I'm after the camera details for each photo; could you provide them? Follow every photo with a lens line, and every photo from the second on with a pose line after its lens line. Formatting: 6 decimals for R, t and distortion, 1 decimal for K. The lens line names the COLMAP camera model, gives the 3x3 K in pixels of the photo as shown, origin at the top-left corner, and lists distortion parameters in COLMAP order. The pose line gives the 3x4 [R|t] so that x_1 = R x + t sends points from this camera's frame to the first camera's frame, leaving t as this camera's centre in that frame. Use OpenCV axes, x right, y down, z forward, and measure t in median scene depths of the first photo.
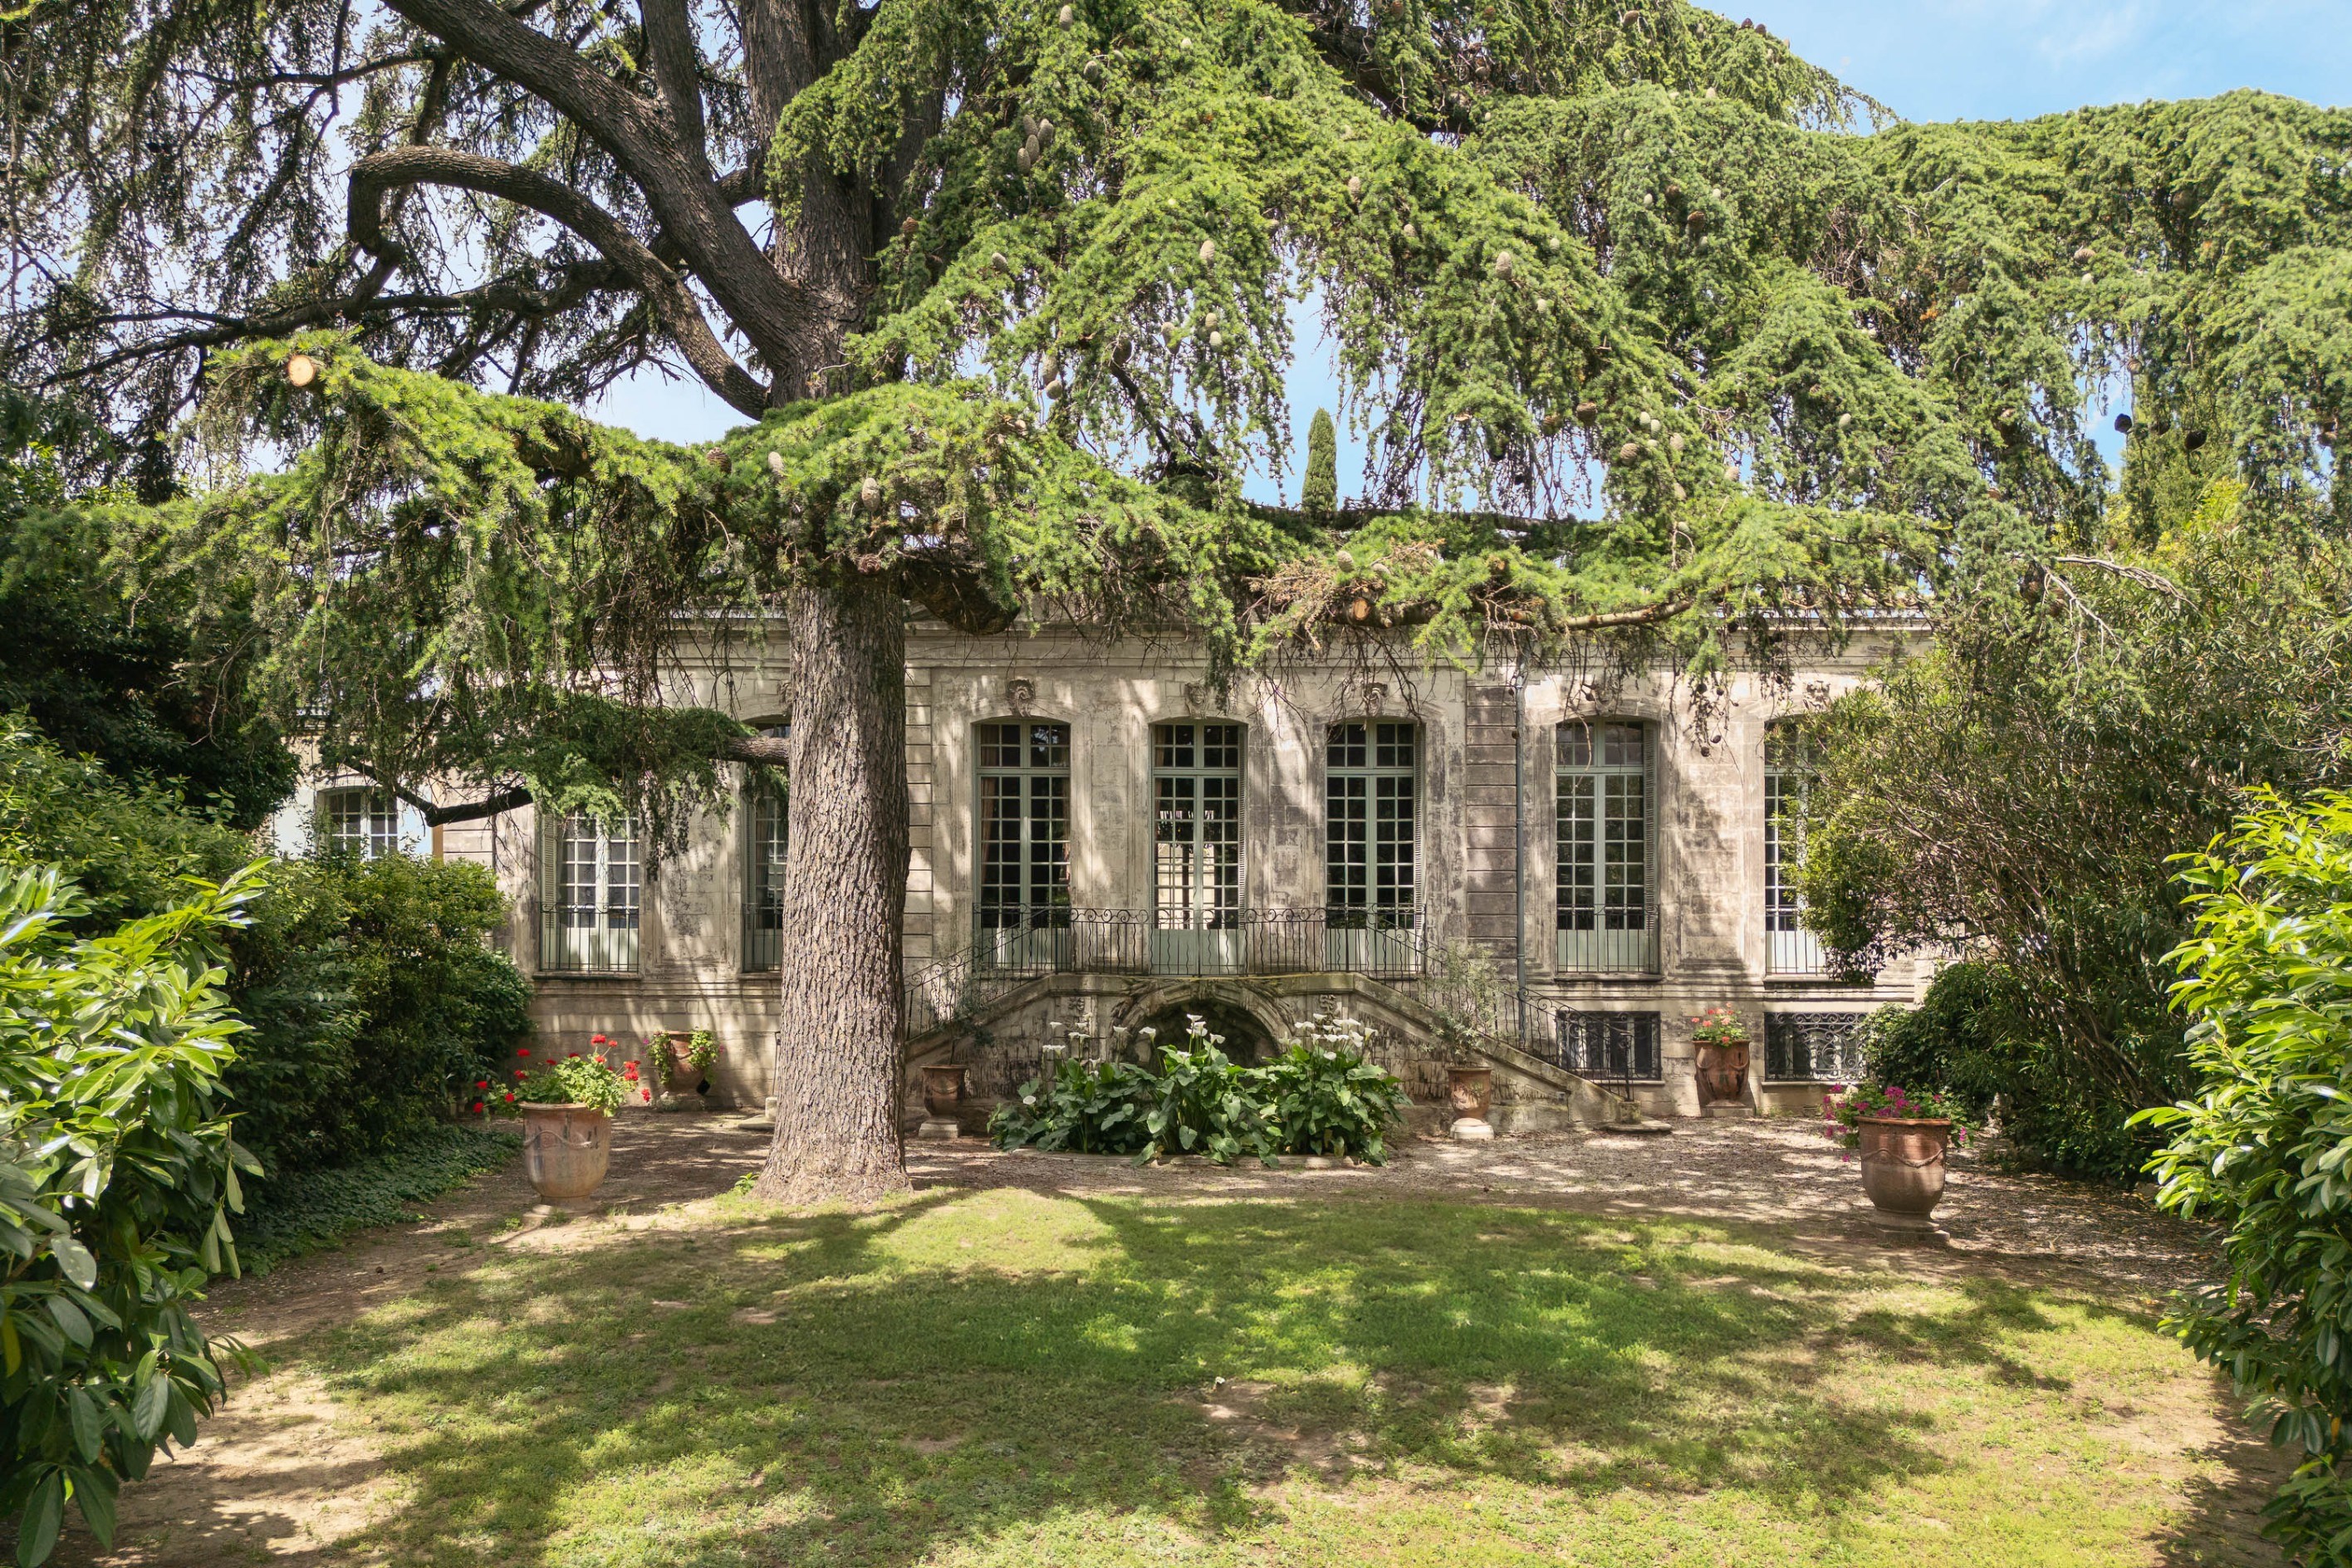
lens RADIAL K [[2934.2, 0, 1176.0], [0, 2934.2, 784.0], [0, 0, 1]] dist [-0.012125, -0.010637]
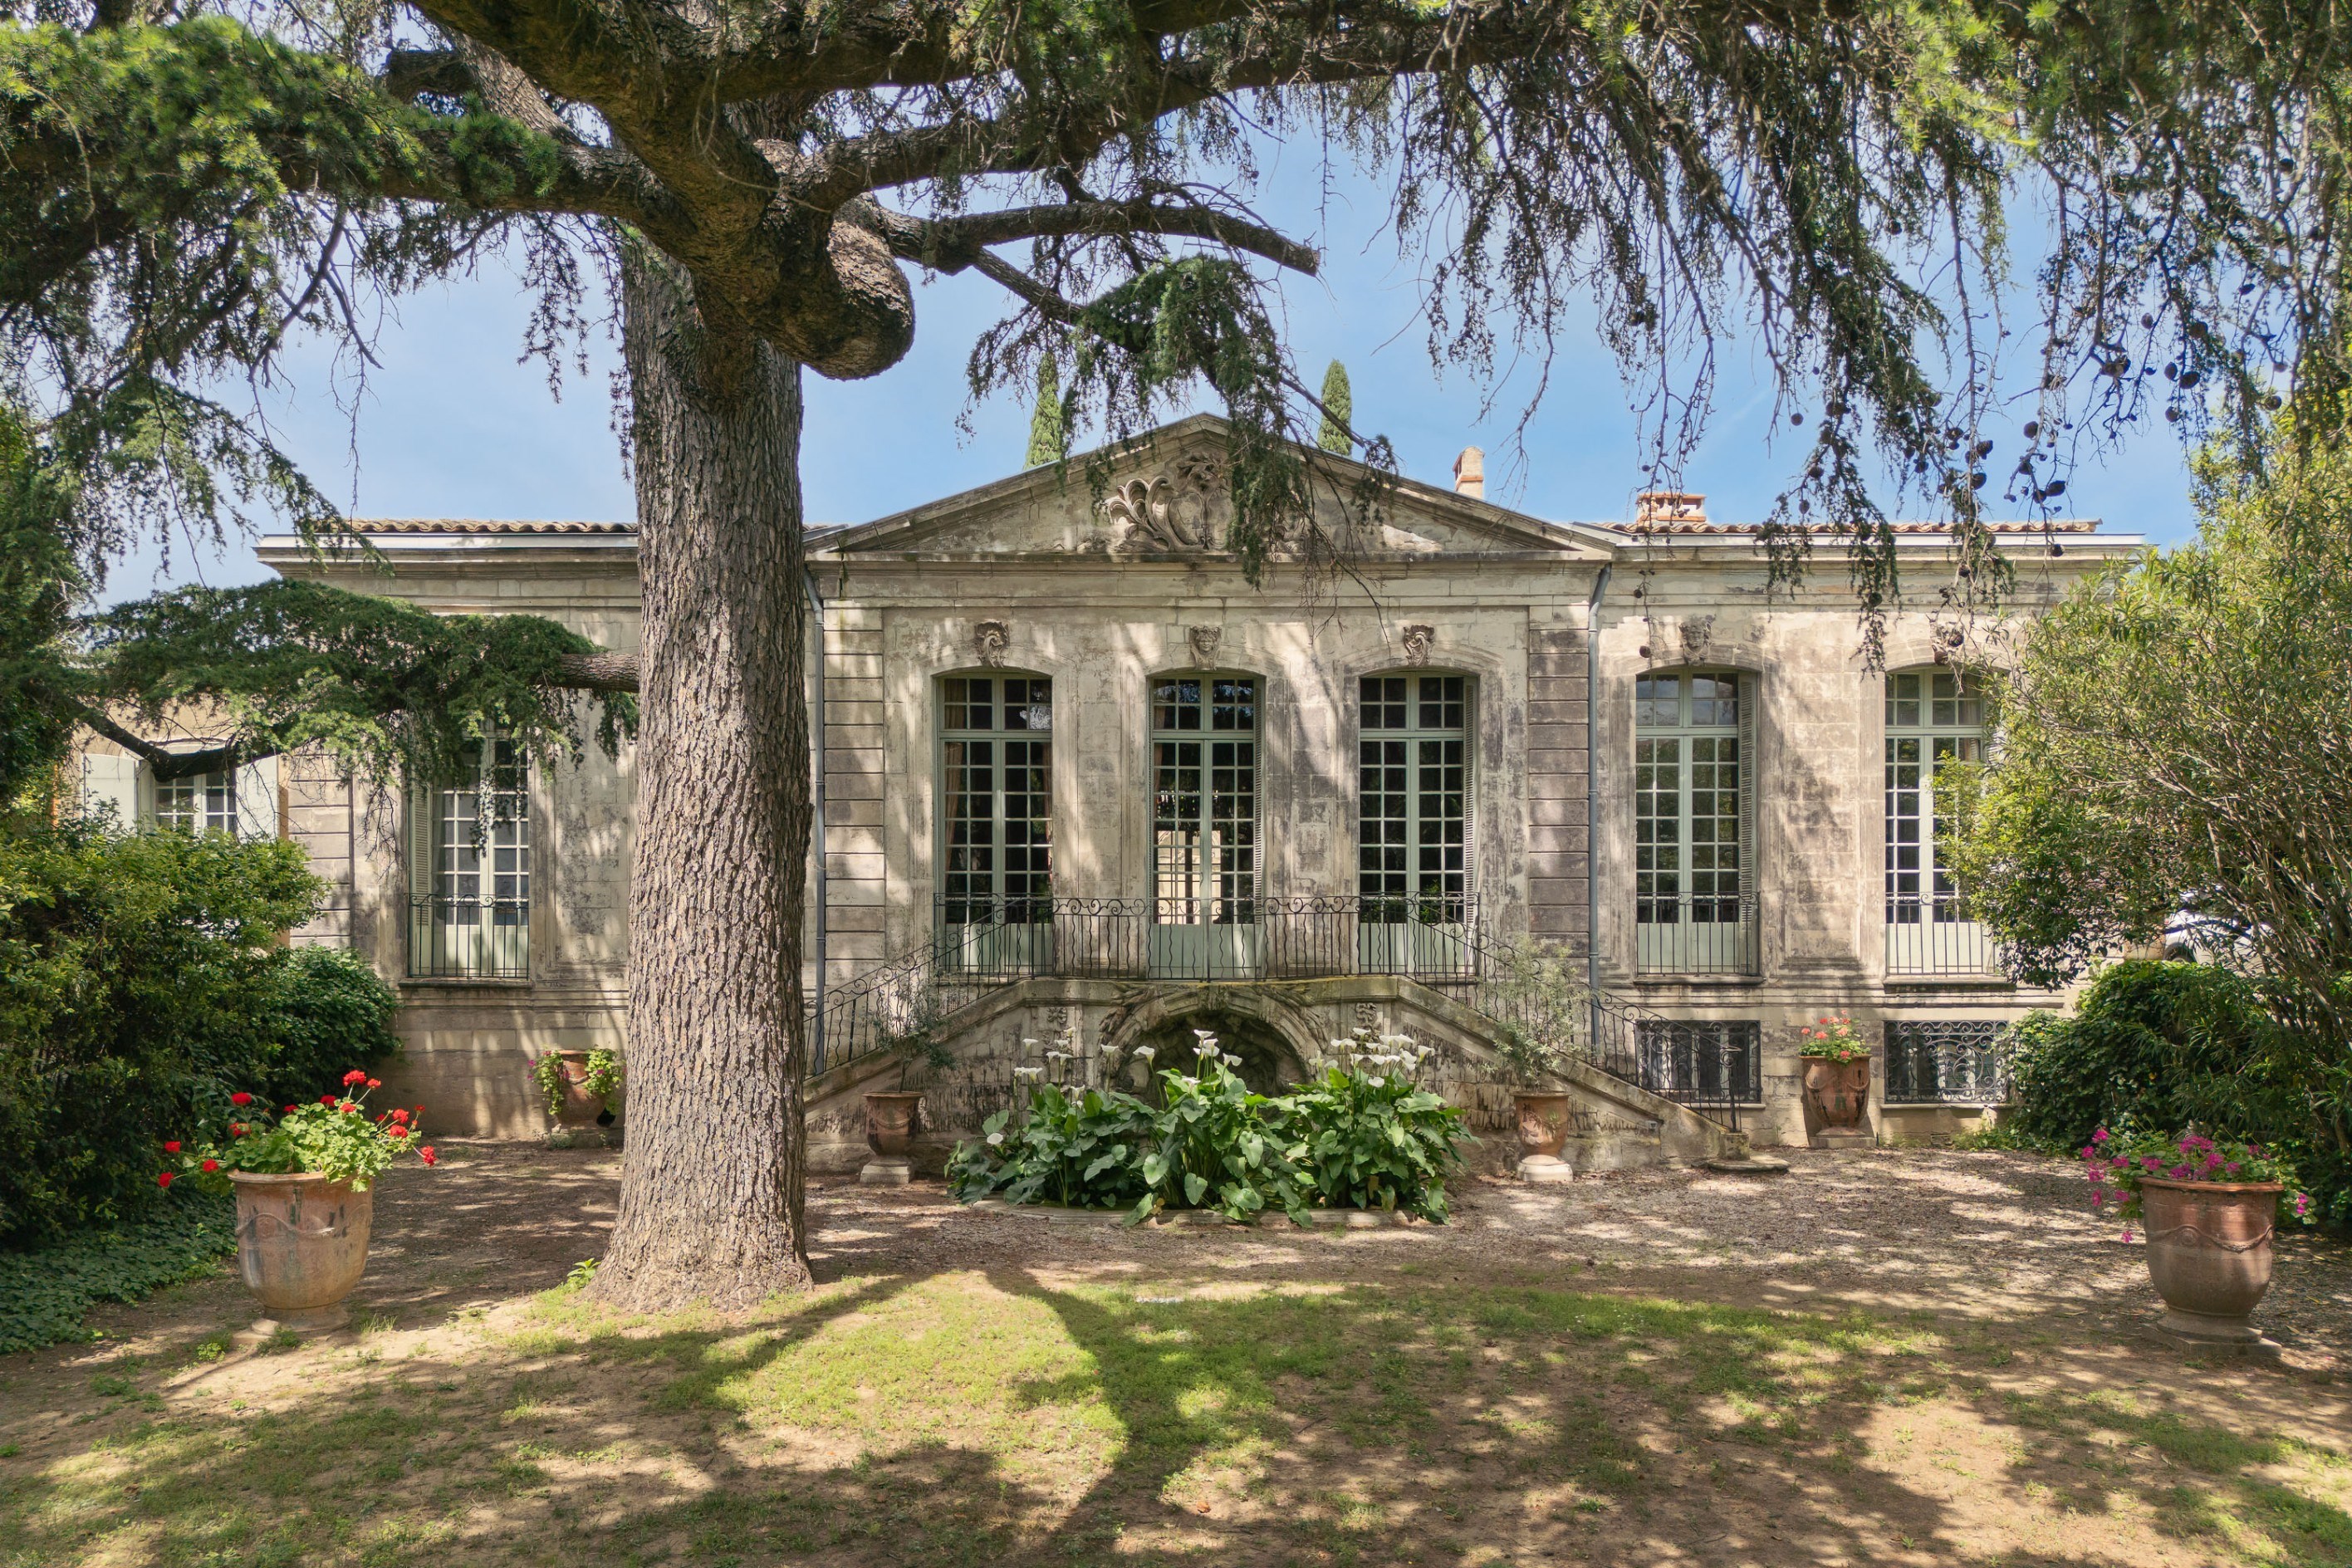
lens RADIAL K [[2966.6, 0, 1302.5], [0, 2966.6, 691.4], [0, 0, 1]] dist [-0.010645, -0.011310]
pose [[0.999097, -0.000222, 0.042484, -0.000915], [0.001531, 0.999525, -0.030783, 0.010662], [-0.042457, 0.030820, 0.998623, 0.175739]]
